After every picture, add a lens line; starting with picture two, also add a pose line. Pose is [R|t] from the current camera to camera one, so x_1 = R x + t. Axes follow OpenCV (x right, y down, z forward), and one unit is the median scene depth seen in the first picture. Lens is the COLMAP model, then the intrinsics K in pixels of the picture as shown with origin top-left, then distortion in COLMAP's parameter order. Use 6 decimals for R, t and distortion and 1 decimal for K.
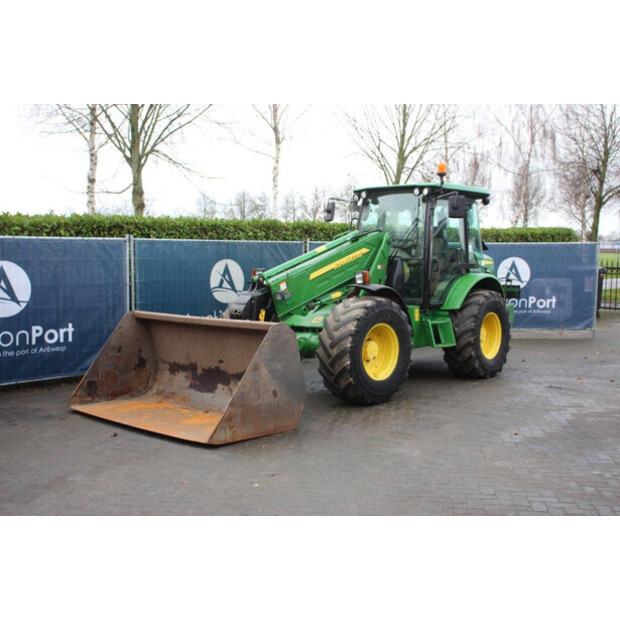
lens RADIAL K [[754.2, 0, 310.0], [0, 754.2, 310.0], [0, 0, 1]] dist [-0.111346, 0.698733]
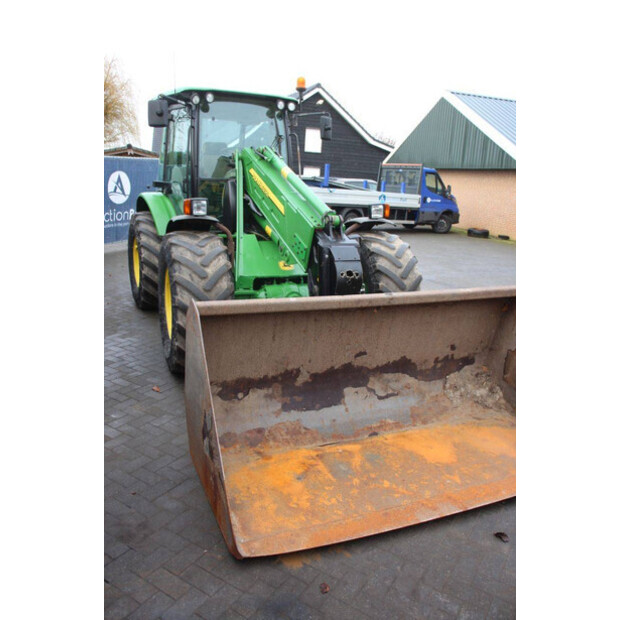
lens RADIAL K [[532.1, 0, 310.0], [0, 532.1, 310.0], [0, 0, 1]] dist [-0.169856, 0.173137]
pose [[0.405816, -0.212464, 0.888916, -0.440518], [0.019228, 0.974374, 0.224112, -0.059211], [-0.913753, -0.073856, 0.399502, 0.710032]]
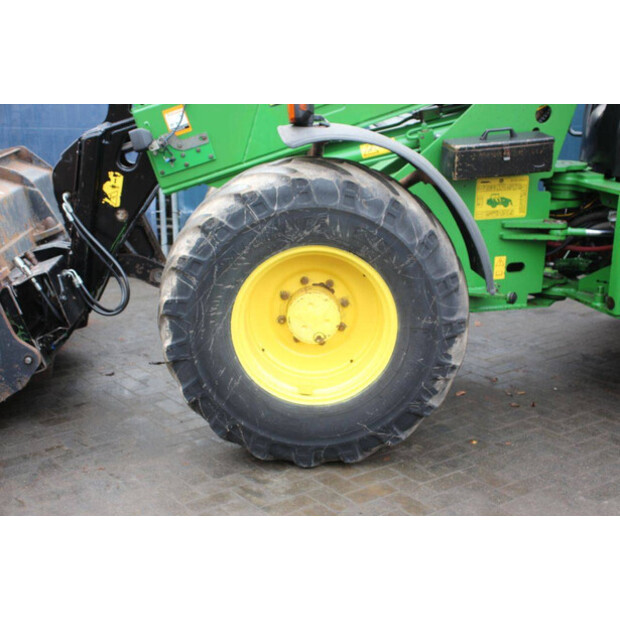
lens RADIAL K [[934.9, 0, 310.0], [0, 934.9, 310.0], [0, 0, 1]] dist [0.114916, 0.035995]
pose [[0.709792, 0.188769, -0.678647, 0.327856], [-0.049702, 0.974444, 0.219063, -0.039529], [0.702656, -0.121760, 0.701034, 0.595649]]
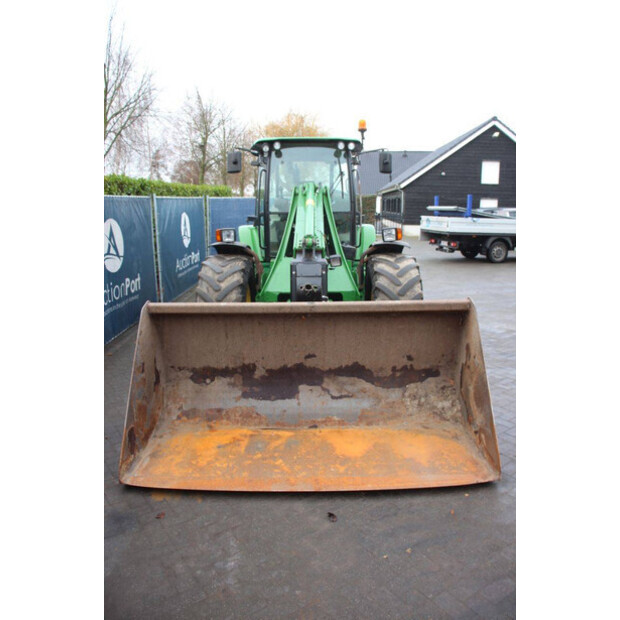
lens RADIAL K [[508.9, 0, 310.0], [0, 508.9, 310.0], [0, 0, 1]] dist [-0.176565, 0.159110]
pose [[0.733829, -0.147037, 0.663230, -0.368936], [0.059742, 0.986481, 0.152599, -0.044706], [-0.676702, -0.072359, 0.732693, 0.522394]]
